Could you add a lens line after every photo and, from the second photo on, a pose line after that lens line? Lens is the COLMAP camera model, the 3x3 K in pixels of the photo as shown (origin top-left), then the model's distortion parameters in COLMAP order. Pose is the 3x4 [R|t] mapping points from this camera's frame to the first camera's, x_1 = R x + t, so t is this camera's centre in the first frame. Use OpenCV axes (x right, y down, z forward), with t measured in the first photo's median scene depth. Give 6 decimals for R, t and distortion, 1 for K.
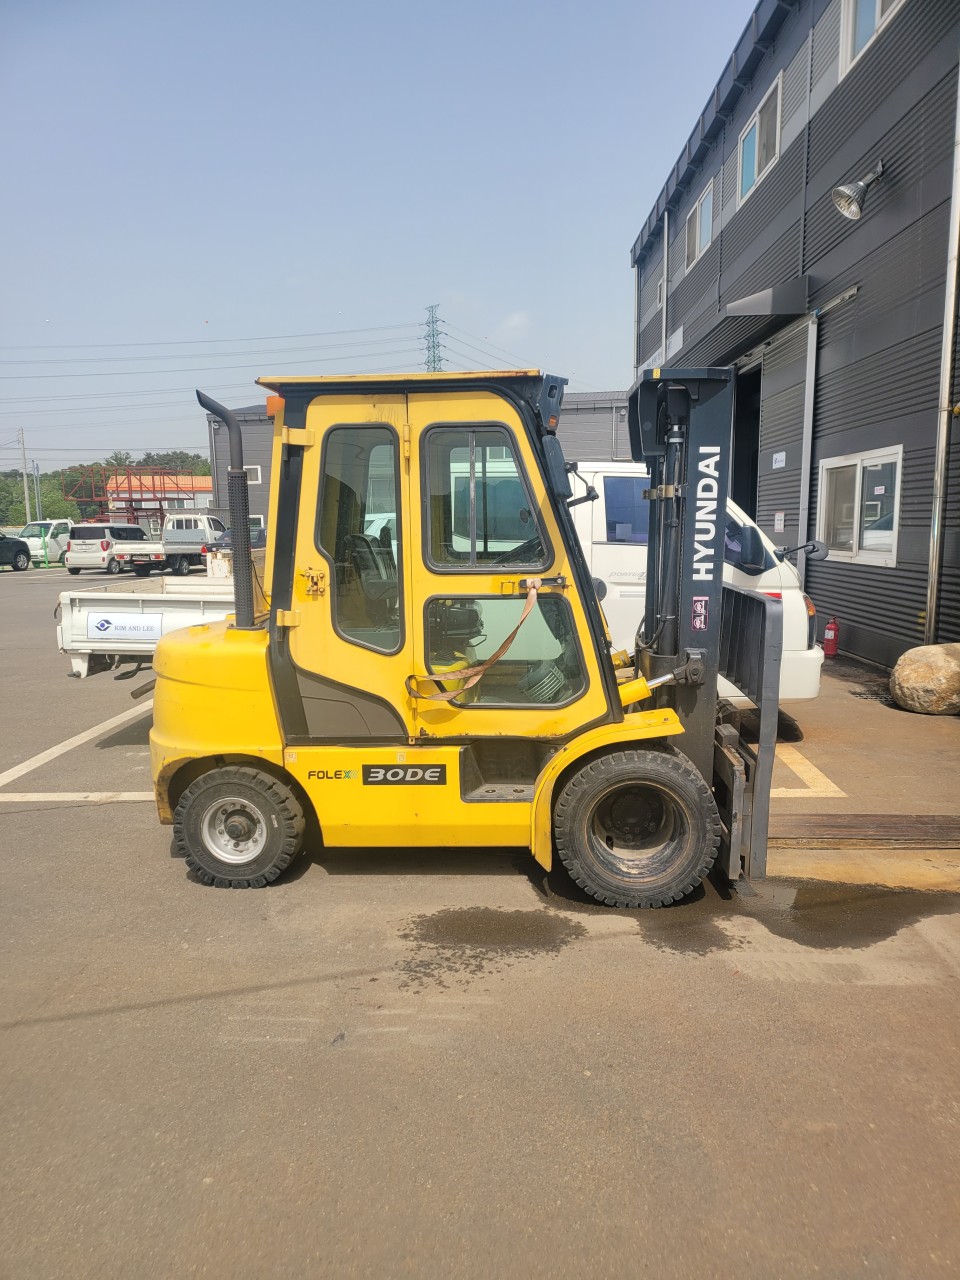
lens RADIAL K [[898.1, 0, 483.4], [0, 898.1, 647.4], [0, 0, 1]] dist [0.054300, -0.045593]
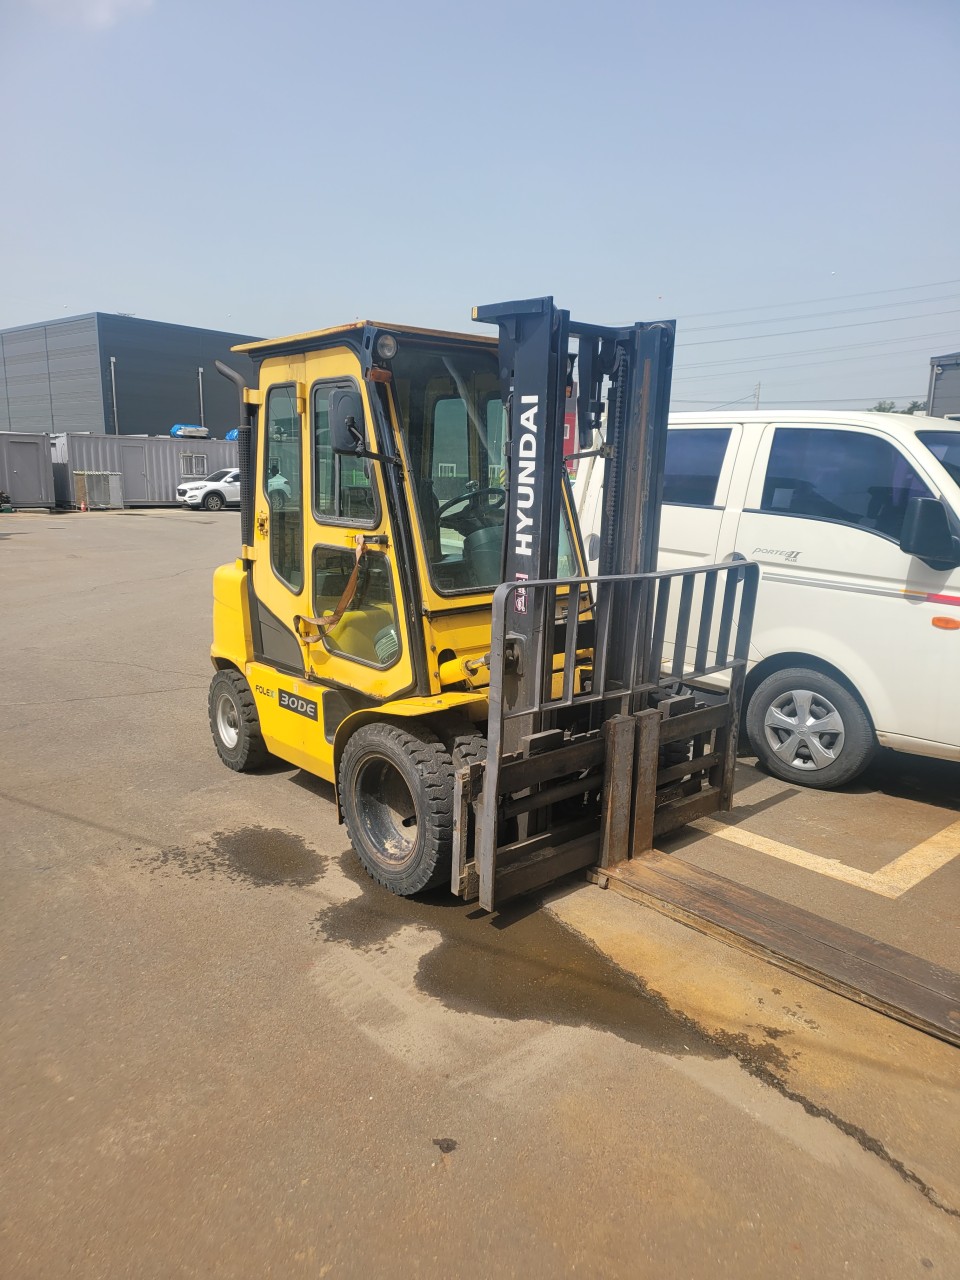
lens RADIAL K [[898.1, 0, 483.4], [0, 898.1, 647.4], [0, 0, 1]] dist [0.054300, -0.045593]
pose [[0.699574, 0.166150, -0.694975, 0.831620], [-0.129959, 0.985955, 0.104897, -0.073290], [0.702643, 0.016935, 0.711341, 0.374203]]
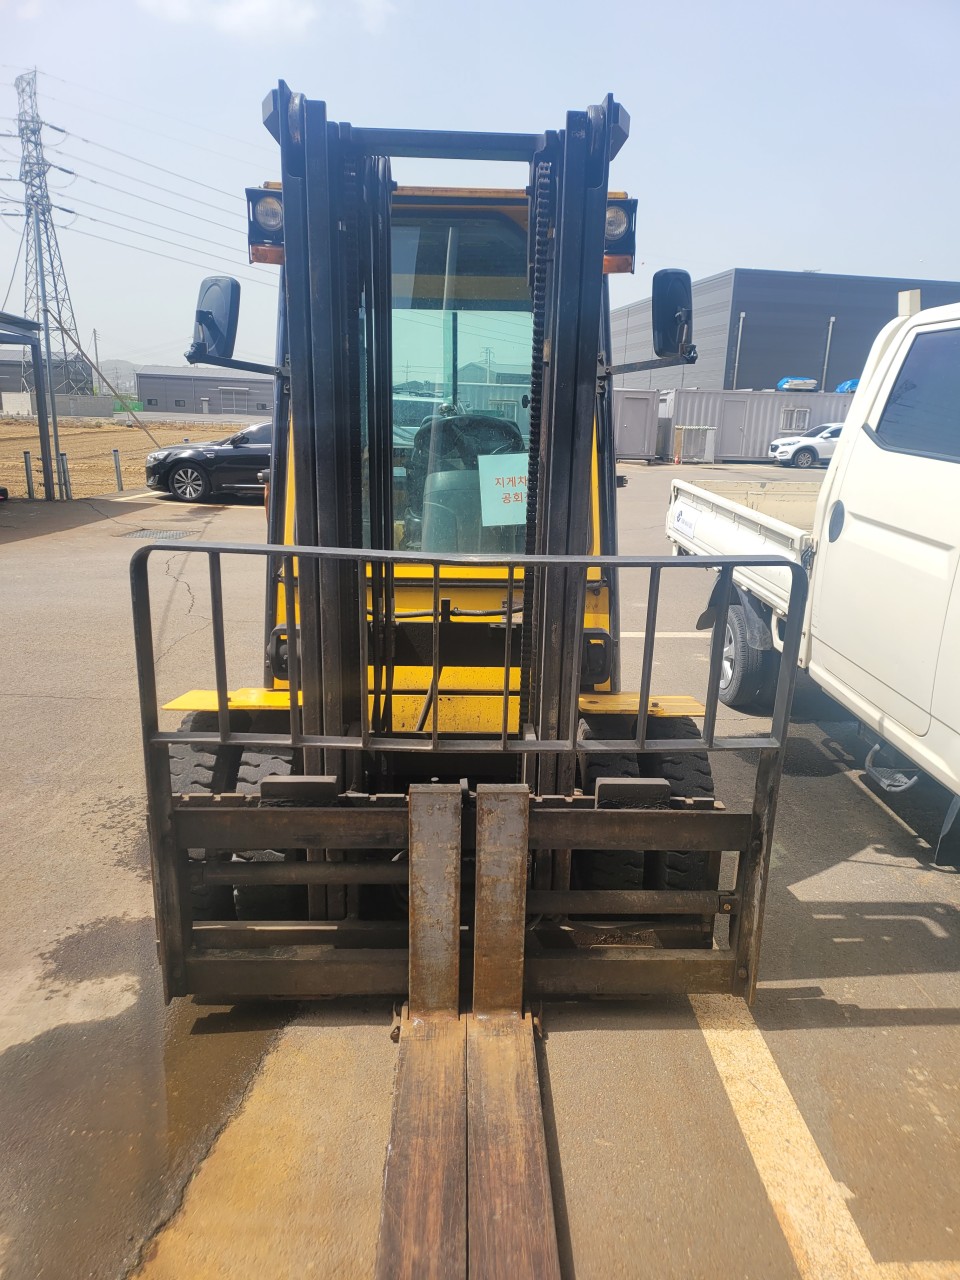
lens RADIAL K [[888.5, 0, 479.9], [0, 888.5, 636.0], [0, 0, 1]] dist [0.042018, -0.002434]
pose [[0.078370, 0.260056, -0.962408, 0.819067], [-0.168943, 0.954879, 0.244264, -0.154716], [0.982505, 0.143449, 0.118768, 1.067644]]
